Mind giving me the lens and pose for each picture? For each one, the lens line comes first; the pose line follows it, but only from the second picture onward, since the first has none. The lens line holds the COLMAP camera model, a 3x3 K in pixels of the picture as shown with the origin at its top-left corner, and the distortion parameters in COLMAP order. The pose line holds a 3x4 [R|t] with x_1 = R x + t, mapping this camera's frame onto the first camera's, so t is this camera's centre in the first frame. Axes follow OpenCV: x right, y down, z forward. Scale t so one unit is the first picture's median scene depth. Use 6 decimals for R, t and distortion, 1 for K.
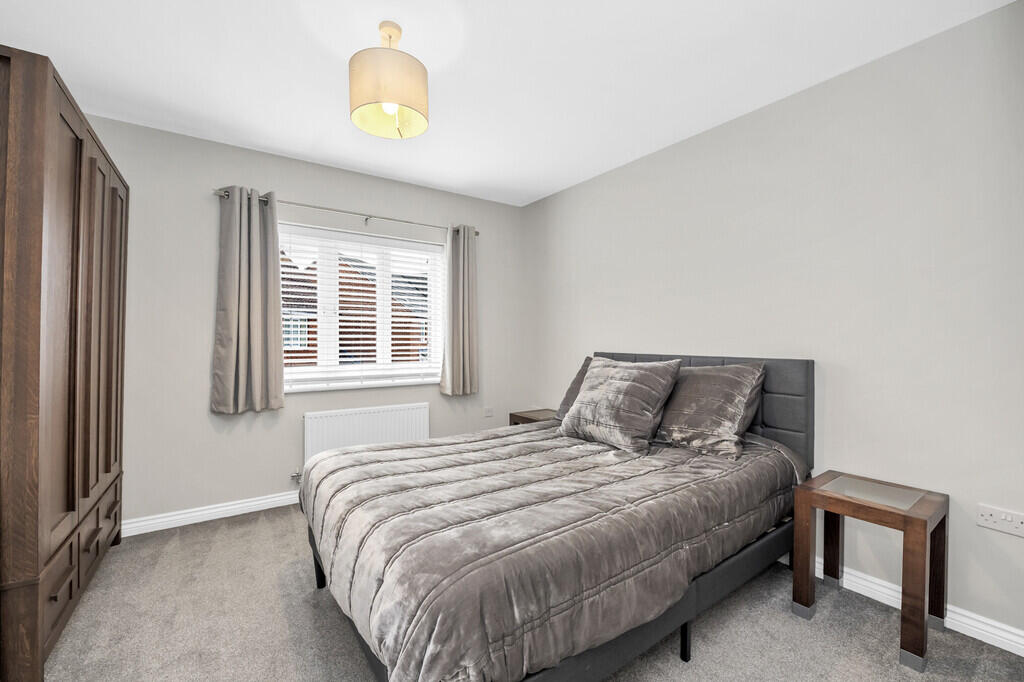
lens RADIAL K [[414.8, 0, 509.6], [0, 414.8, 340.2], [0, 0, 1]] dist [-0.011133, -0.000296]
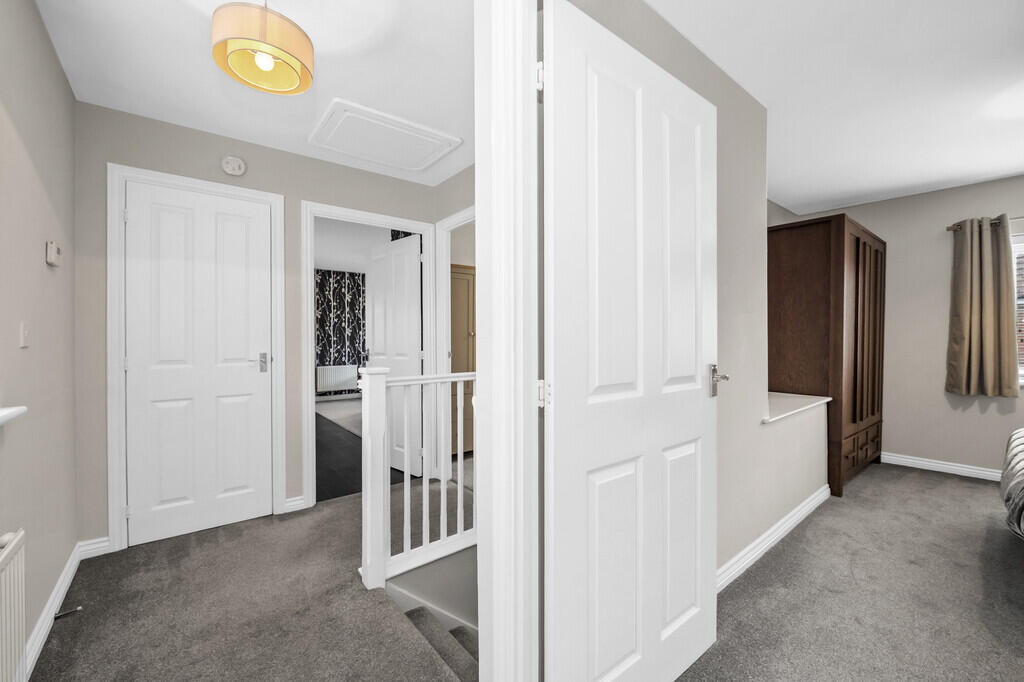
lens RADIAL K [[414.8, 0, 509.6], [0, 414.8, 340.2], [0, 0, 1]] dist [-0.011133, -0.000296]
pose [[0.062017, 0.001104, -0.998074, 0.525863], [0.001353, 0.999998, 0.001191, 0.000922], [0.998074, -0.001425, 0.062016, -0.512890]]
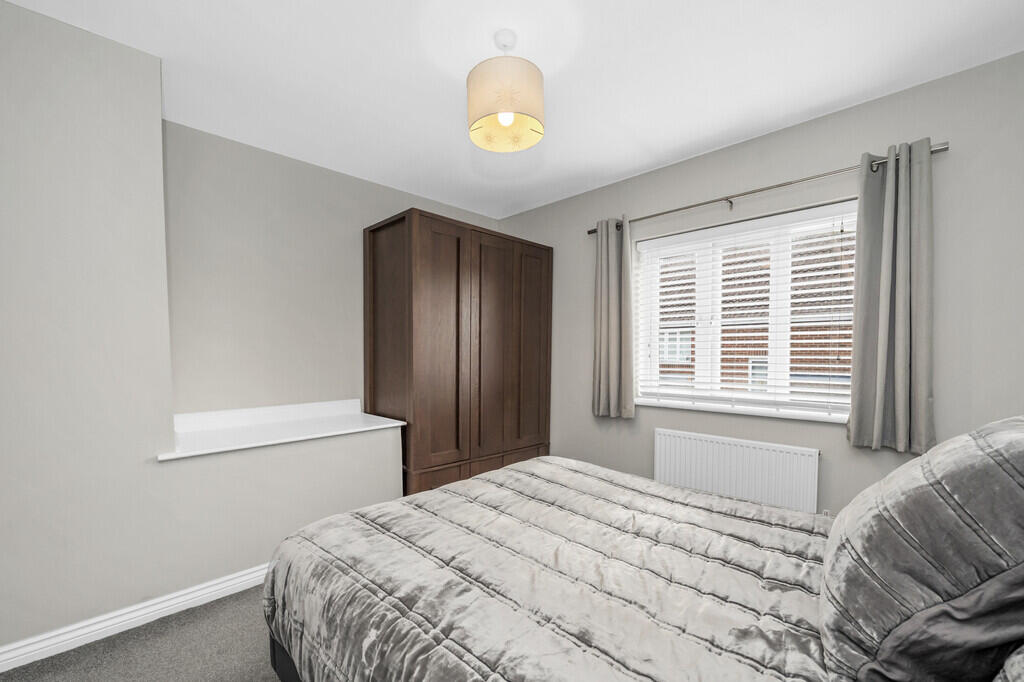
lens RADIAL K [[425.4, 0, 509.2], [0, 425.4, 354.3], [0, 0, 1]] dist [-0.046368, -0.000156]
pose [[0.176932, -0.002339, -0.984220, 0.467272], [-0.002436, 0.999993, -0.002814, 0.006184], [0.984220, 0.002895, 0.176925, 0.539083]]
